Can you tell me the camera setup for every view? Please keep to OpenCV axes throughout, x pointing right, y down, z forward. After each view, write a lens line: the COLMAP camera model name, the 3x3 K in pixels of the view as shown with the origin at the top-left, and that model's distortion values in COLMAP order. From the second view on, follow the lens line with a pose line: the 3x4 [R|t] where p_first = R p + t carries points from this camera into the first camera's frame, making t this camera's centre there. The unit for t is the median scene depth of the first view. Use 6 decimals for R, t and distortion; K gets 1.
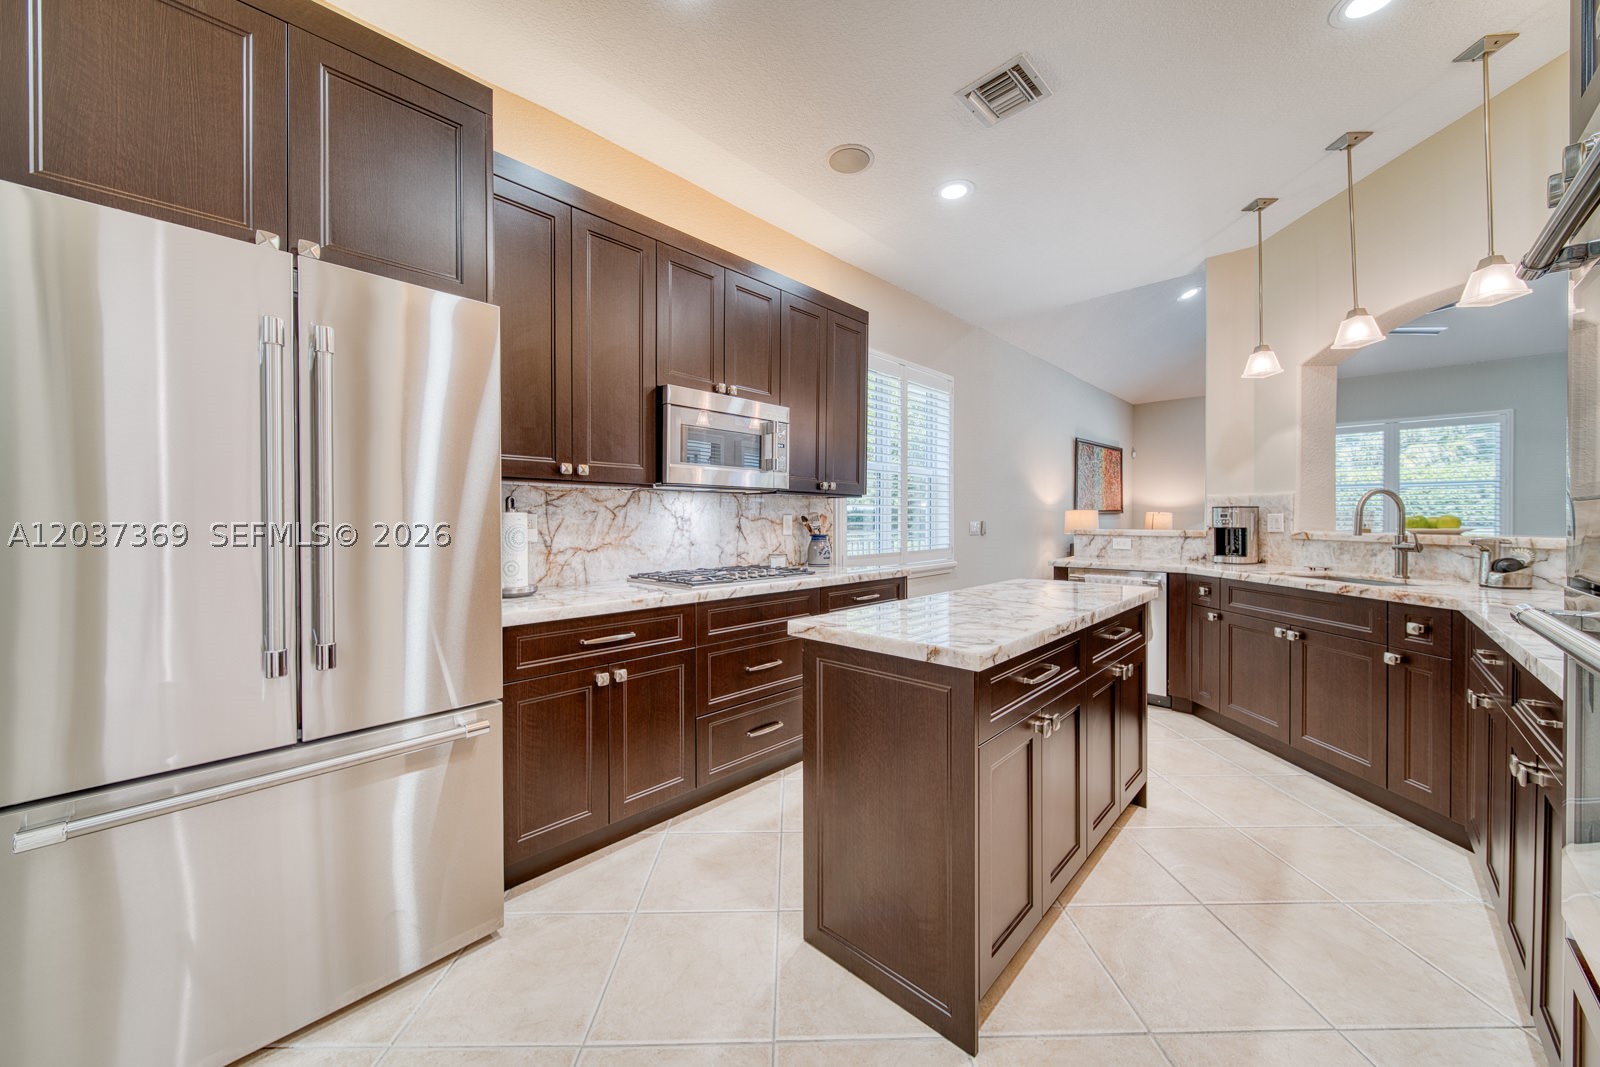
lens RADIAL K [[572.9, 0, 801.7], [0, 572.9, 524.9], [0, 0, 1]] dist [0.001742, -0.001332]
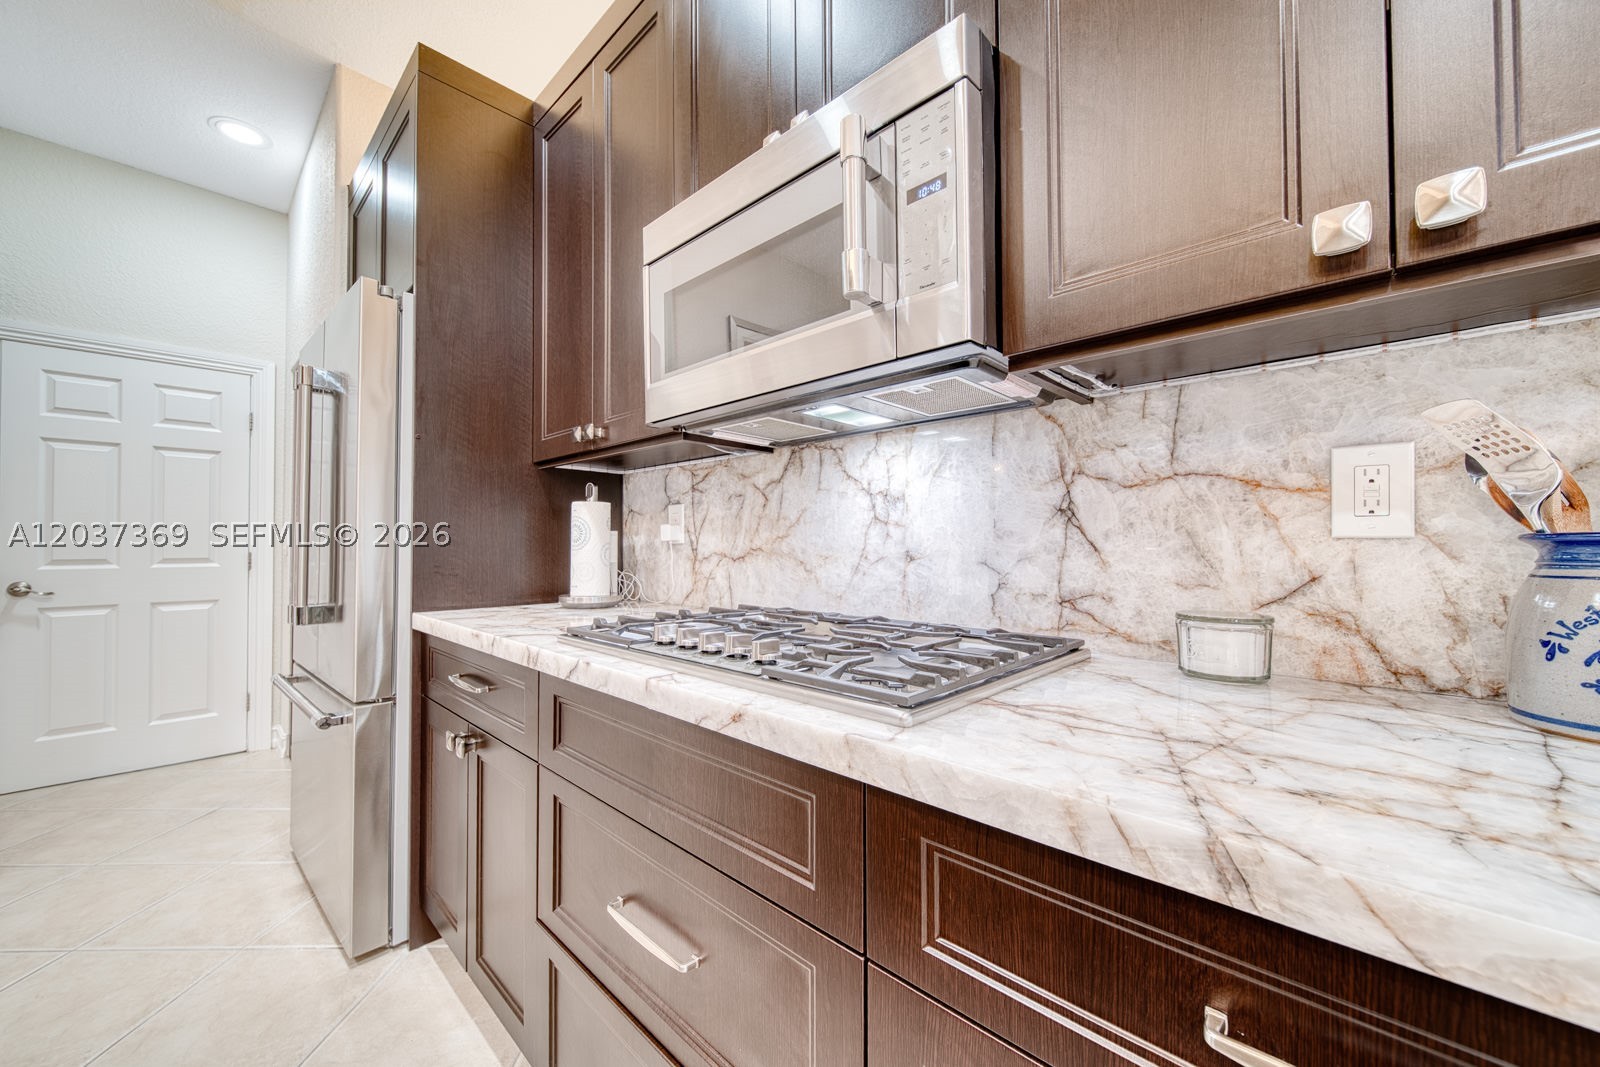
lens RADIAL K [[583.4, 0, 797.9], [0, 583.4, 537.1], [0, 0, 1]] dist [0.000239, -0.000133]
pose [[0.011232, -0.014845, -0.999827, 0.239562], [-0.008394, 0.999853, -0.014939, 0.027981], [0.999902, 0.008560, 0.011106, 0.978712]]
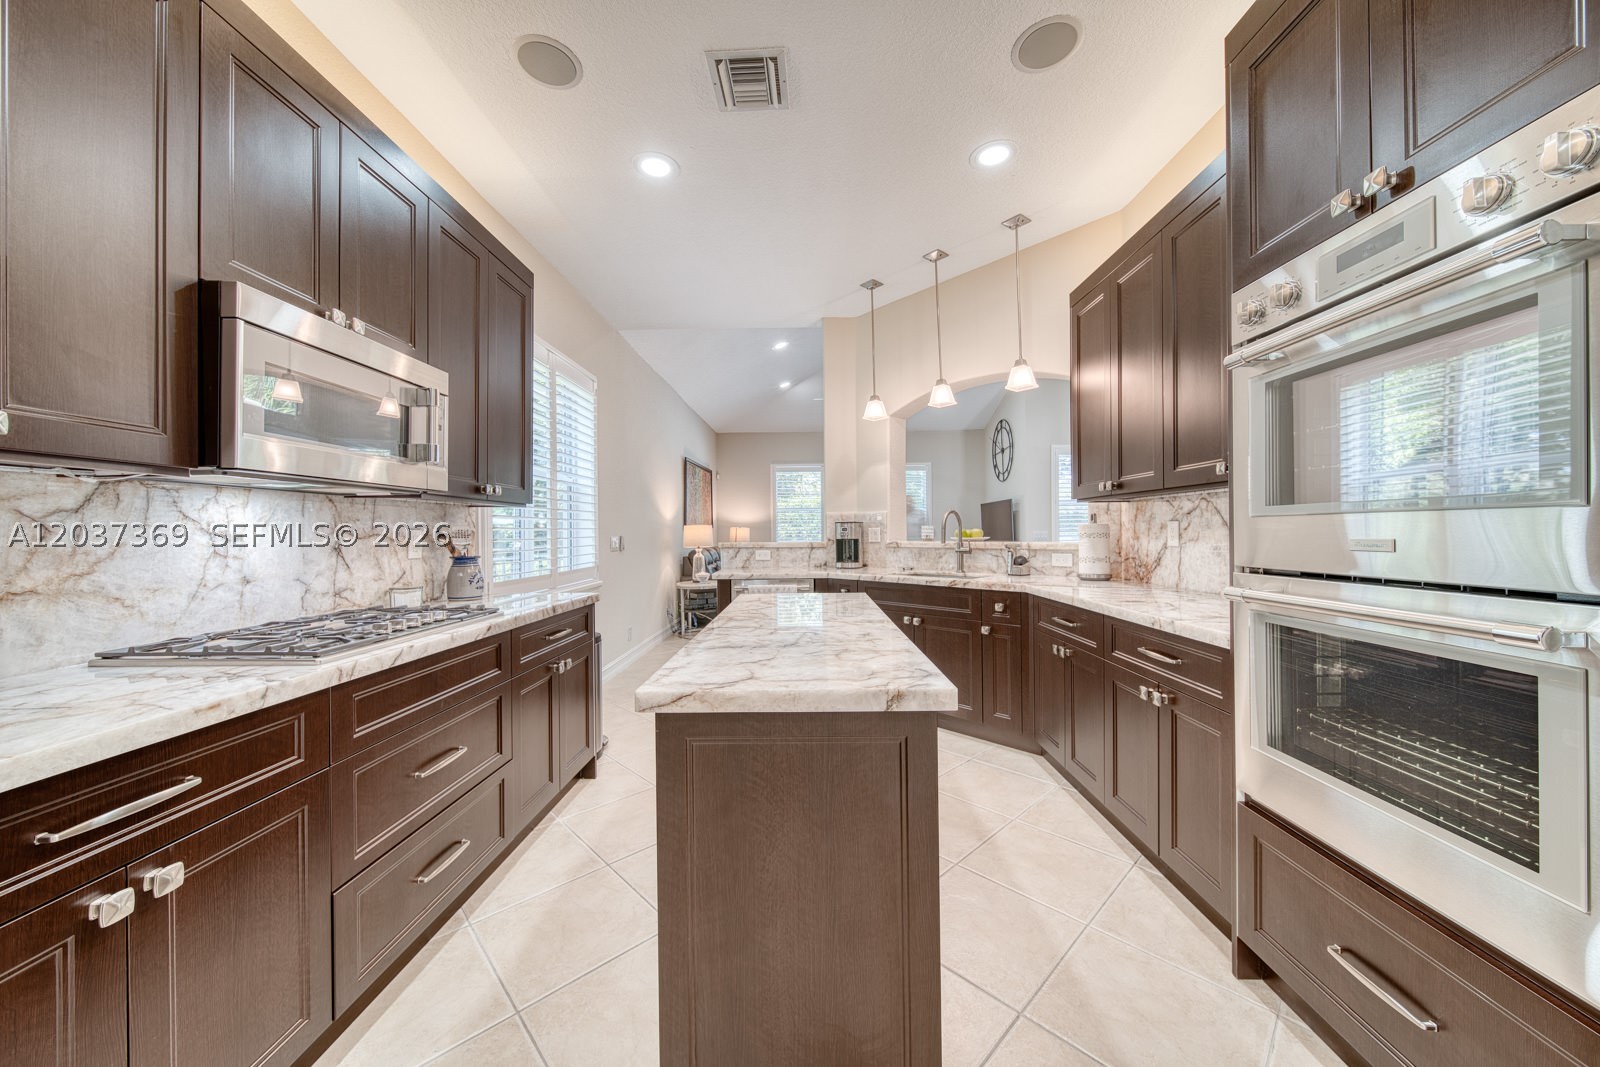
lens RADIAL K [[558.0, 0, 805.8], [0, 558.0, 532.6], [0, 0, 1]] dist [0.000094, -0.000489]
pose [[0.728072, -0.005809, 0.685476, -0.178170], [0.015204, 0.999855, -0.007675, -0.001642], [-0.685332, 0.016010, 0.728055, 0.233324]]
